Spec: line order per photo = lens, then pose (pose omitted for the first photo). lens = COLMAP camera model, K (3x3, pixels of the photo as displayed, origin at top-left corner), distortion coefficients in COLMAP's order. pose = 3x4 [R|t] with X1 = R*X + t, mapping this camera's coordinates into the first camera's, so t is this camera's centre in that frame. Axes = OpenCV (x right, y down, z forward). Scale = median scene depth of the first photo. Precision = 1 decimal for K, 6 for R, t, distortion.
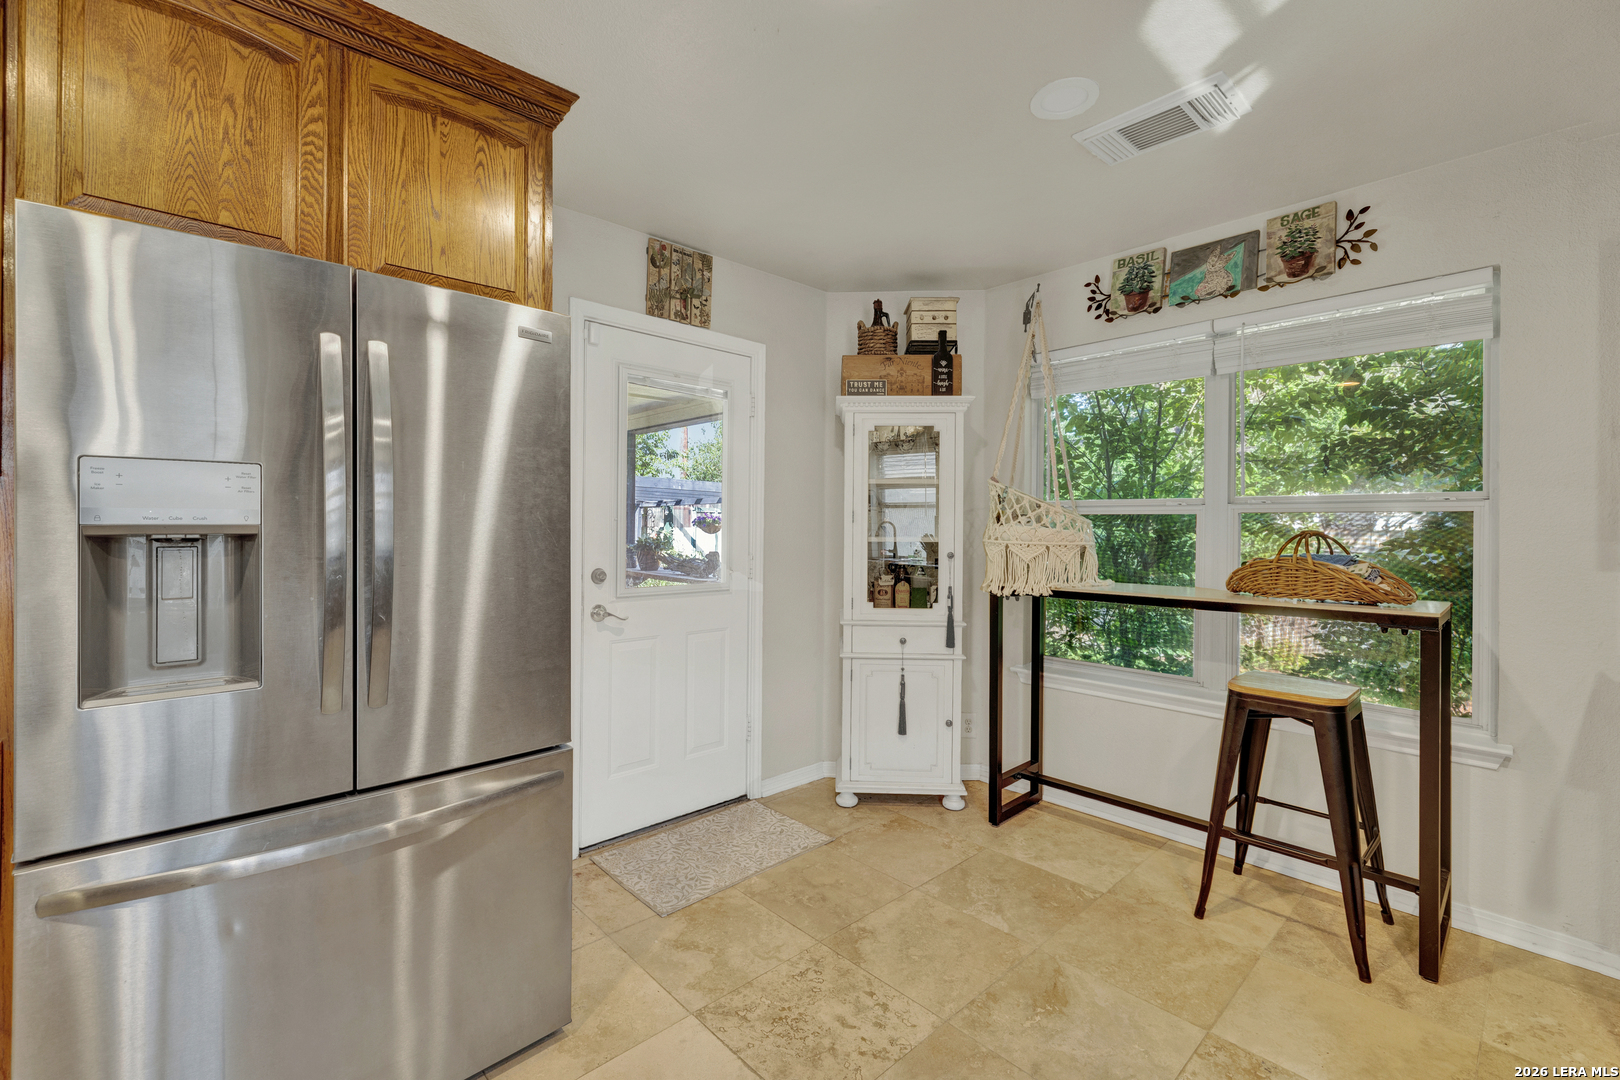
lens RADIAL K [[695.5, 0, 781.7], [0, 695.5, 526.6], [0, 0, 1]] dist [0.001142, 0.000335]
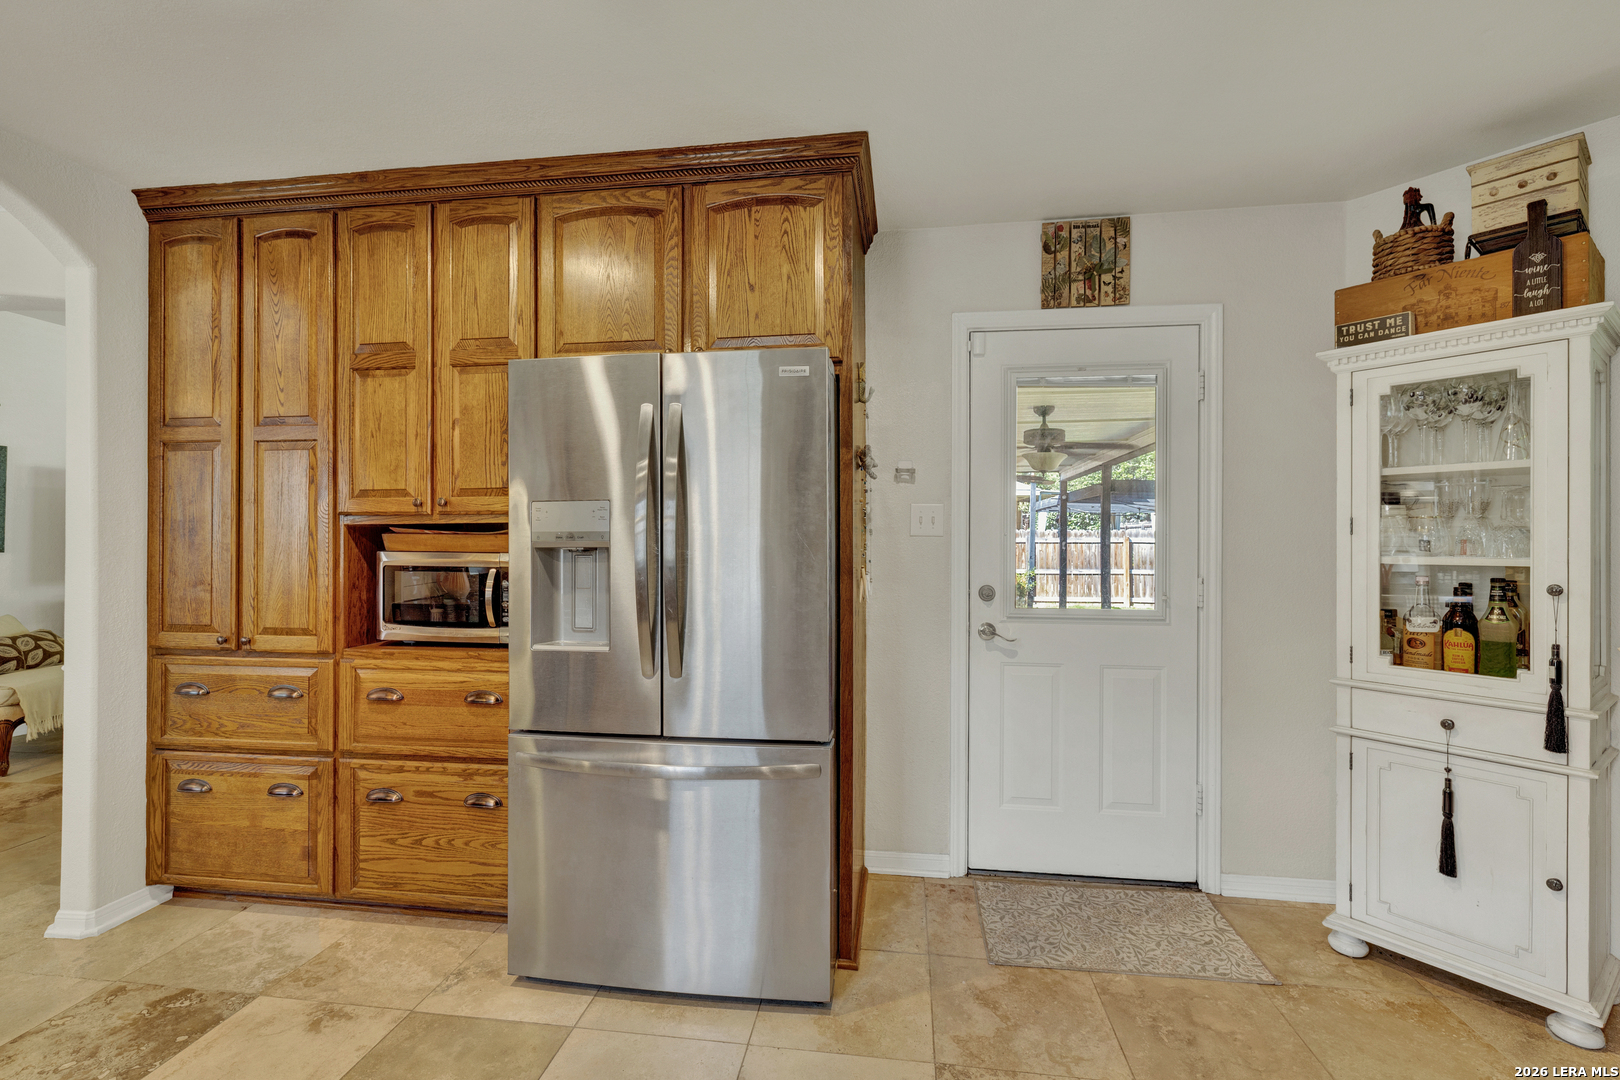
lens RADIAL K [[719.6, 0, 810.0], [0, 719.6, 540.0], [0, 0, 1]] dist [0.004756, 0.000816]
pose [[0.641071, -0.005526, -0.767462, 0.311967], [0.002096, 0.999983, -0.005449, 0.002277], [0.767479, 0.001884, 0.641071, 0.152712]]
